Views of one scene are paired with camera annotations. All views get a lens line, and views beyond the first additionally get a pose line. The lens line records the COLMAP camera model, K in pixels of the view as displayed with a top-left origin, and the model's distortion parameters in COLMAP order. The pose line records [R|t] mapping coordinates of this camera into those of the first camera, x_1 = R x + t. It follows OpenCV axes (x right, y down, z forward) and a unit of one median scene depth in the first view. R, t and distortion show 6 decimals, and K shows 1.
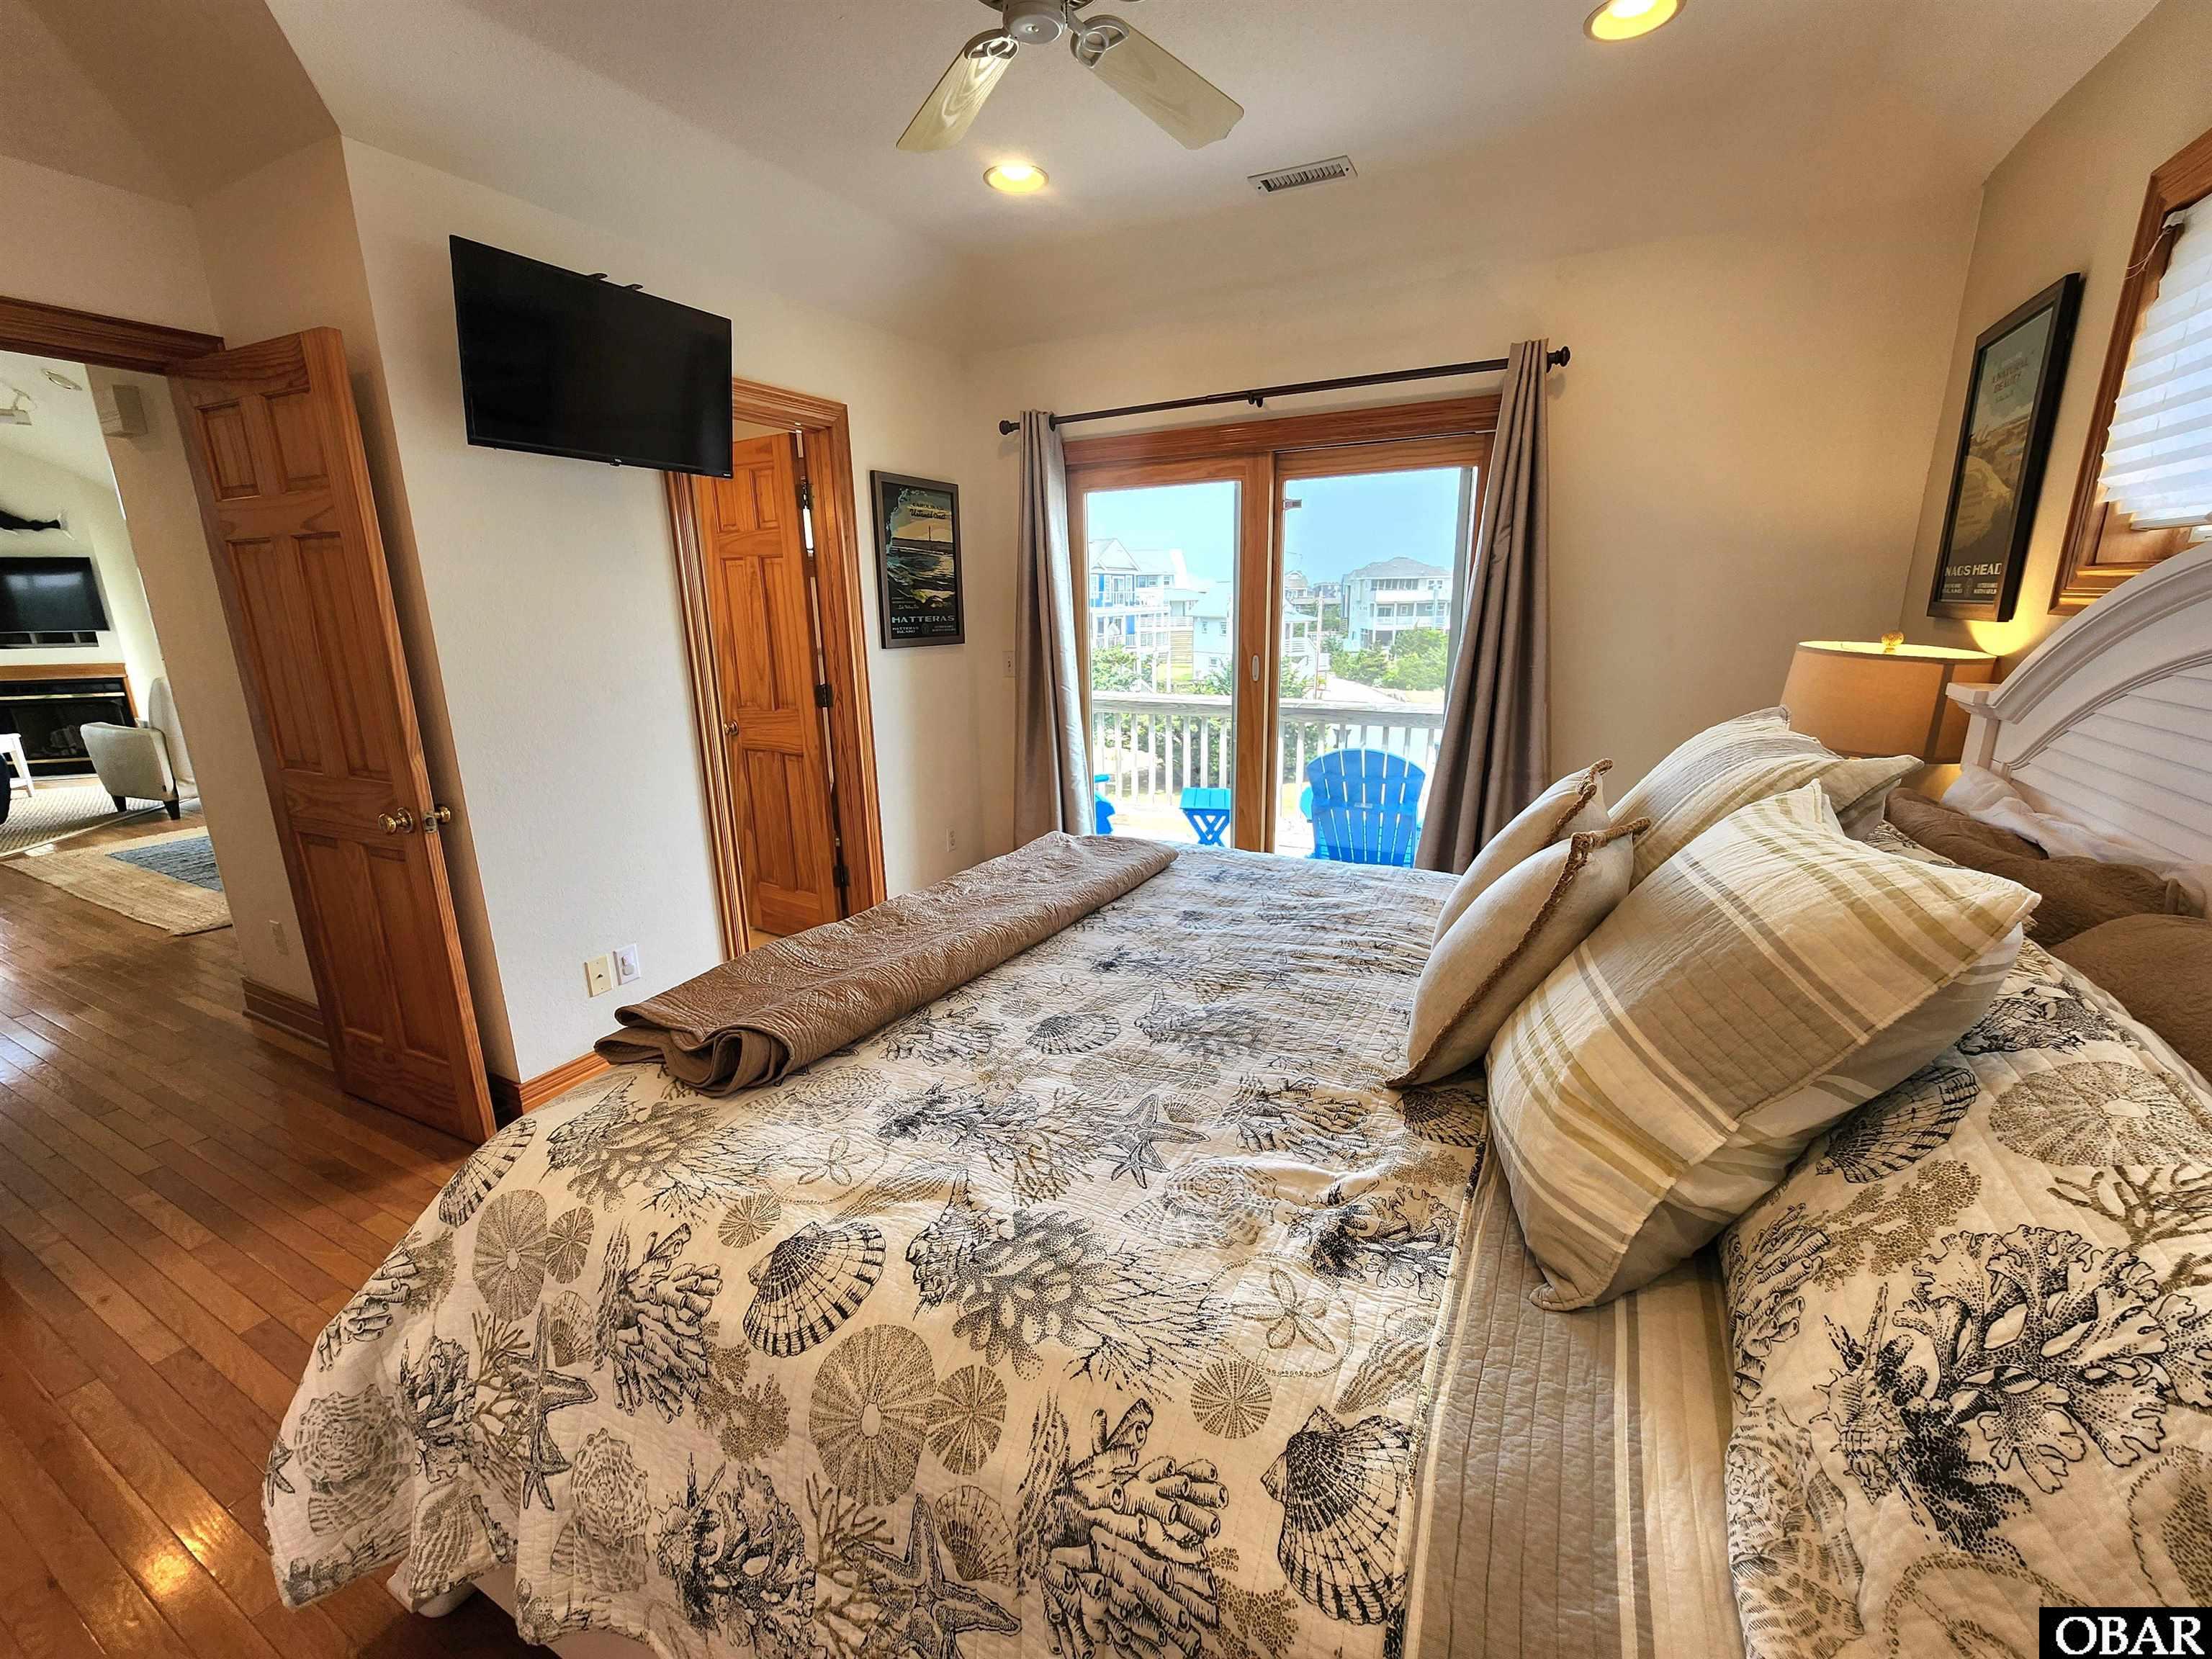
lens RADIAL K [[908.5, 0, 1102.4], [0, 908.5, 831.9], [0, 0, 1]] dist [0.004621, -0.001478]
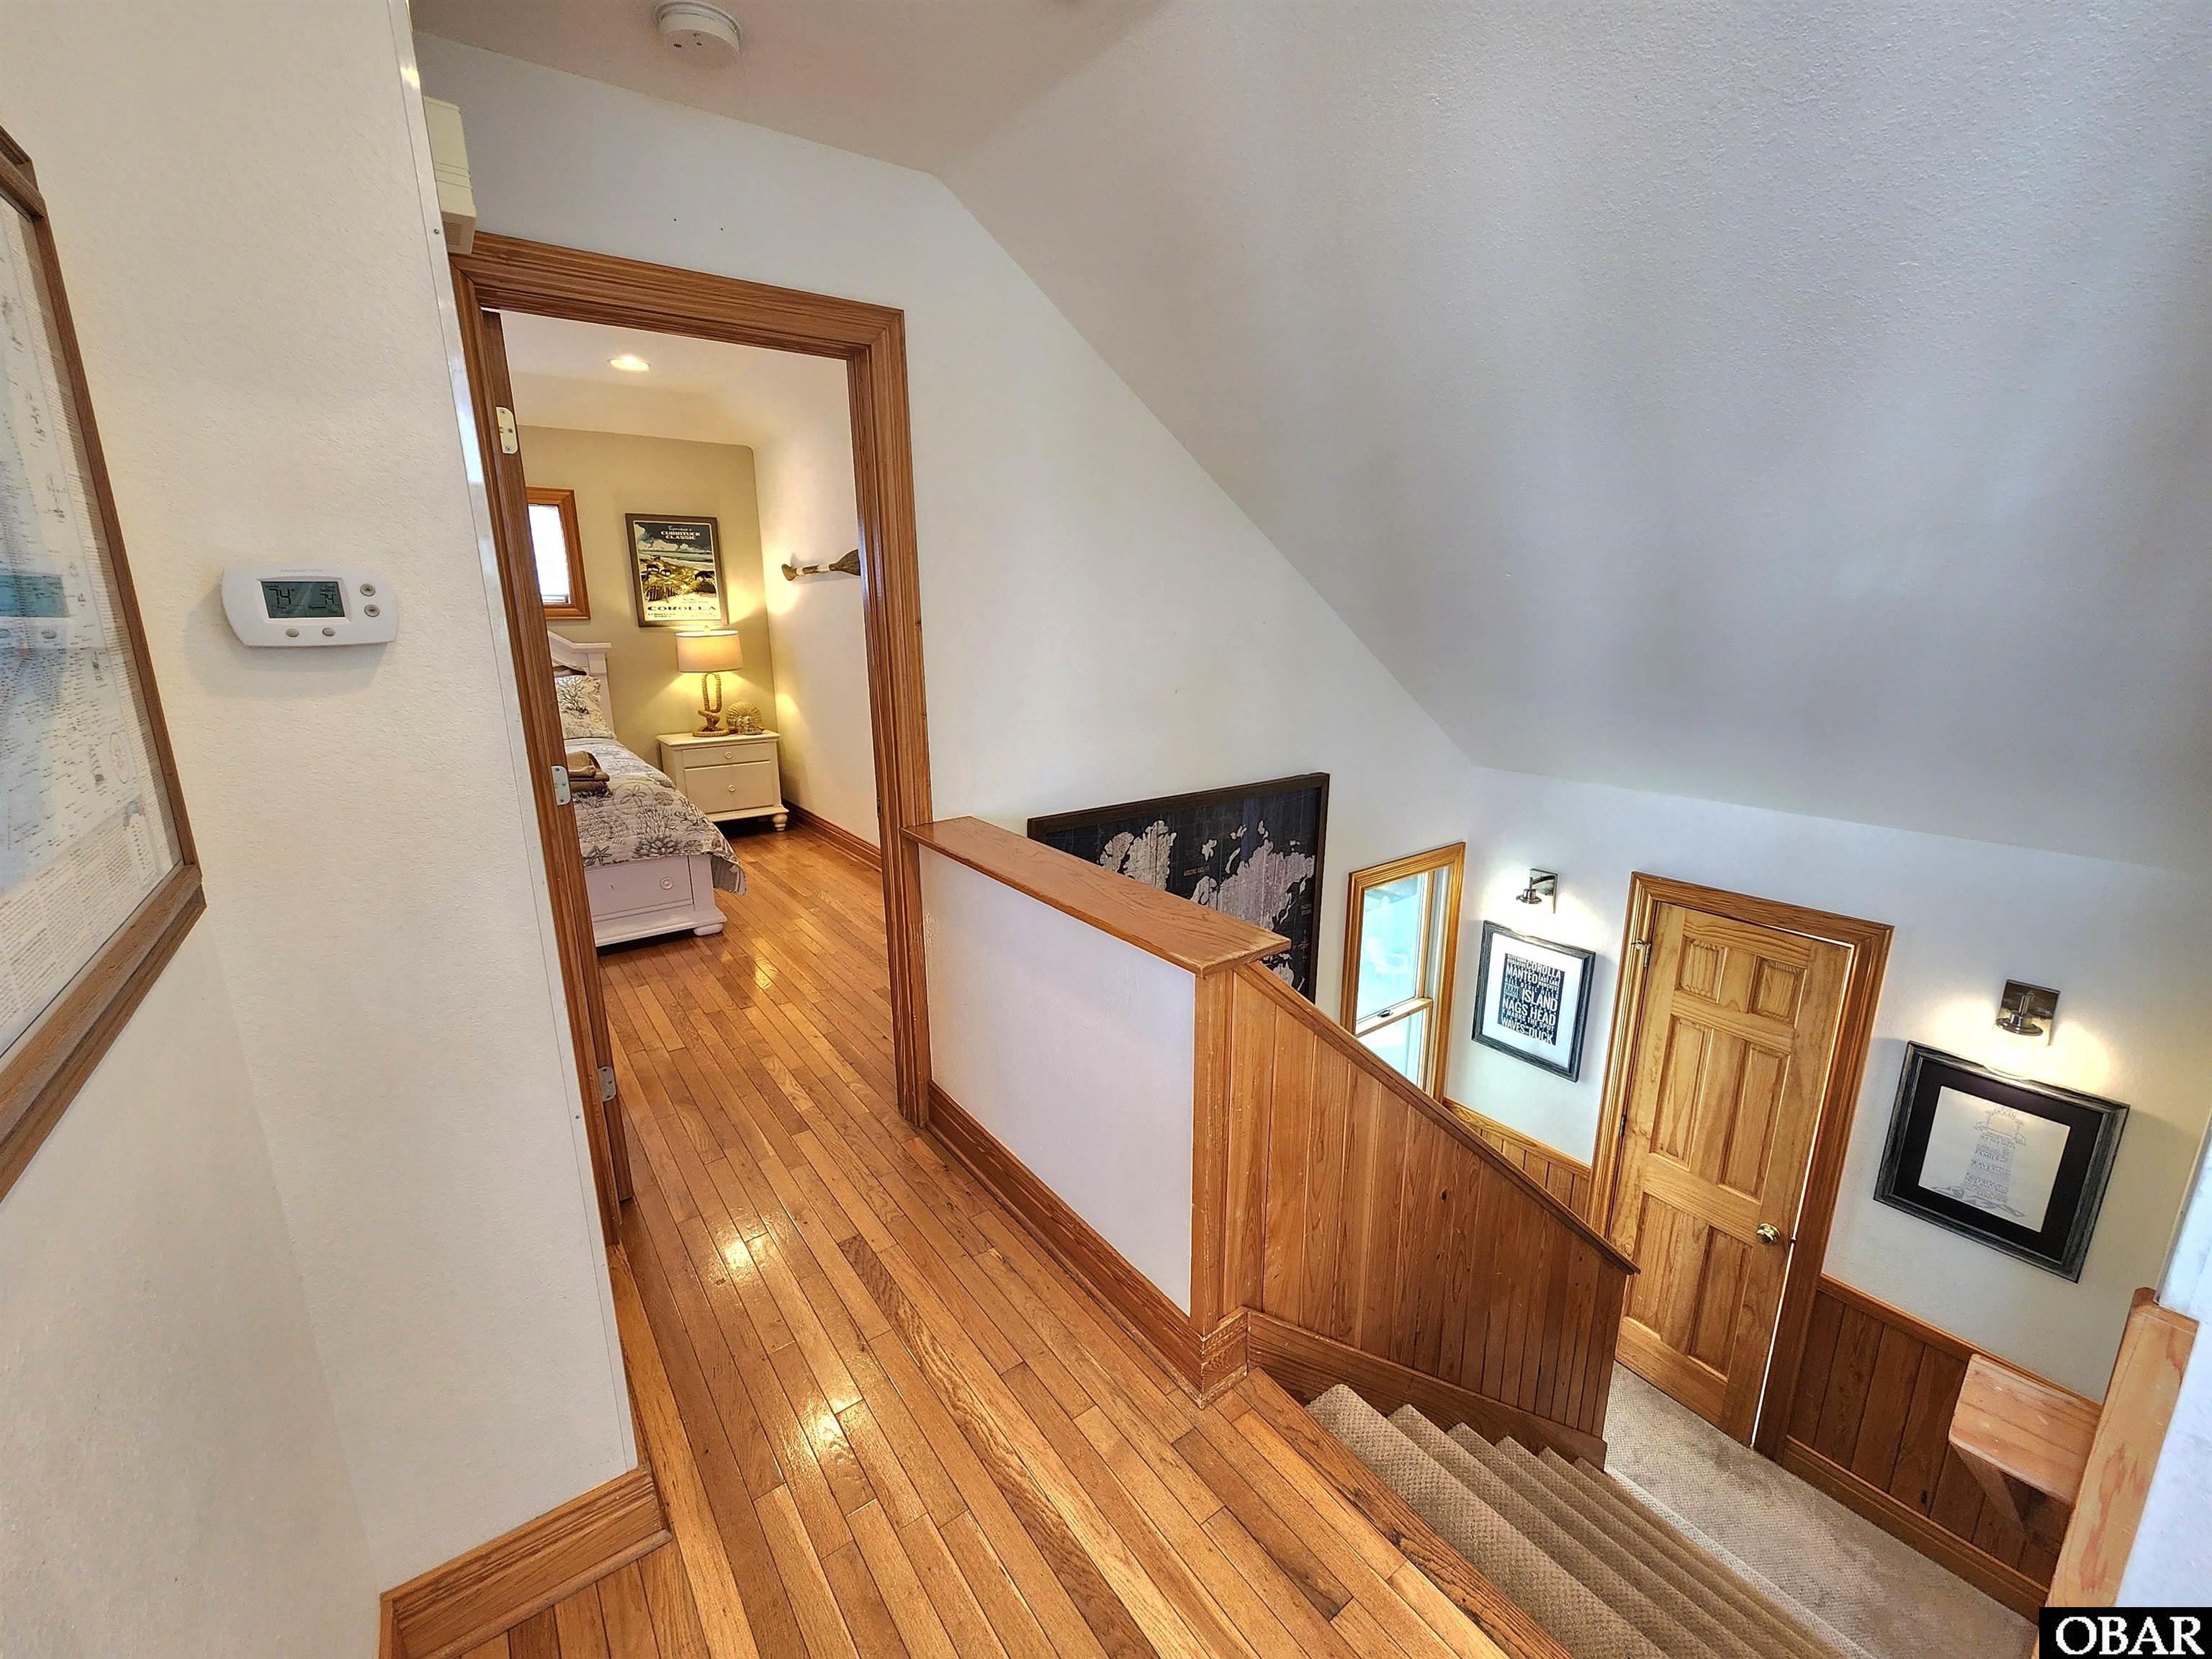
lens RADIAL K [[908.5, 0, 1107.0], [0, 908.5, 818.8], [0, 0, 1]] dist [0.004621, -0.001478]
pose [[-0.904419, -0.074536, 0.420084, -2.893840], [0.128627, 0.891172, 0.435049, -0.600141], [-0.406794, 0.447501, -0.796406, 2.488388]]
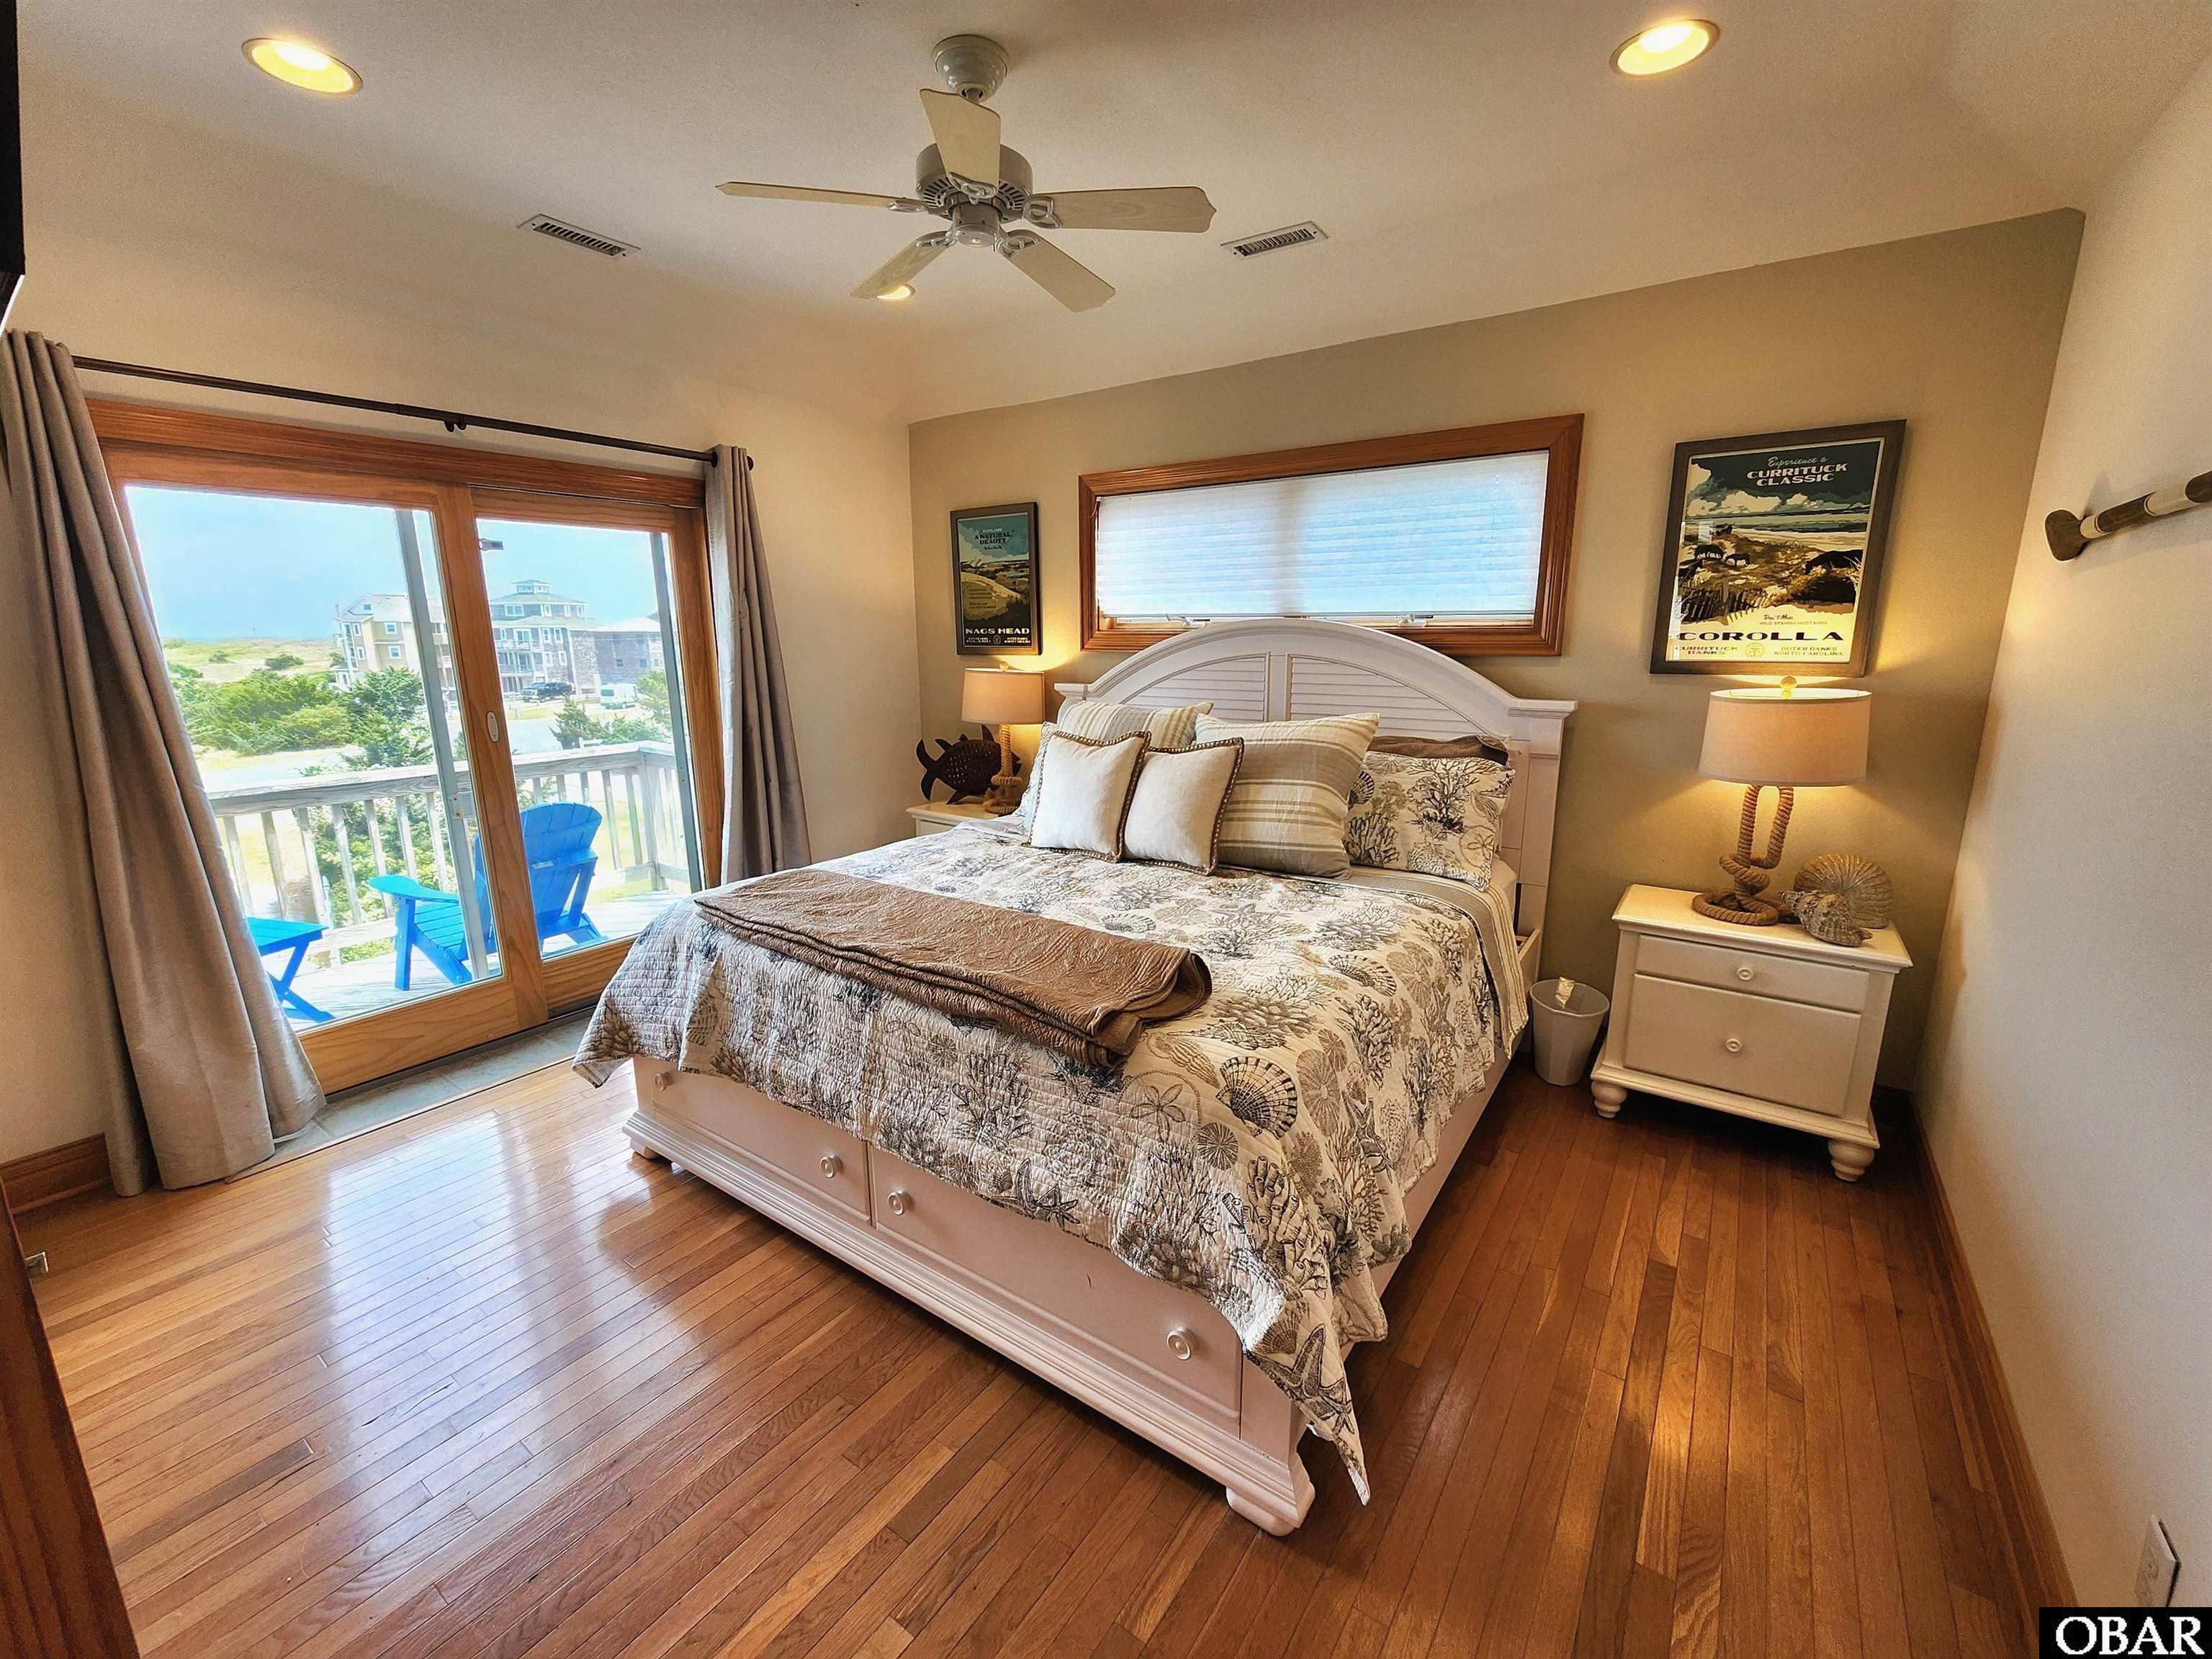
lens RADIAL K [[908.5, 0, 1116.3], [0, 908.5, 822.1], [0, 0, 1]] dist [0.004621, -0.001478]
pose [[0.119118, -0.192739, 0.973993, -1.538378], [0.250424, 0.955095, 0.158372, -0.198113], [-0.960780, 0.225046, 0.162036, 0.746394]]
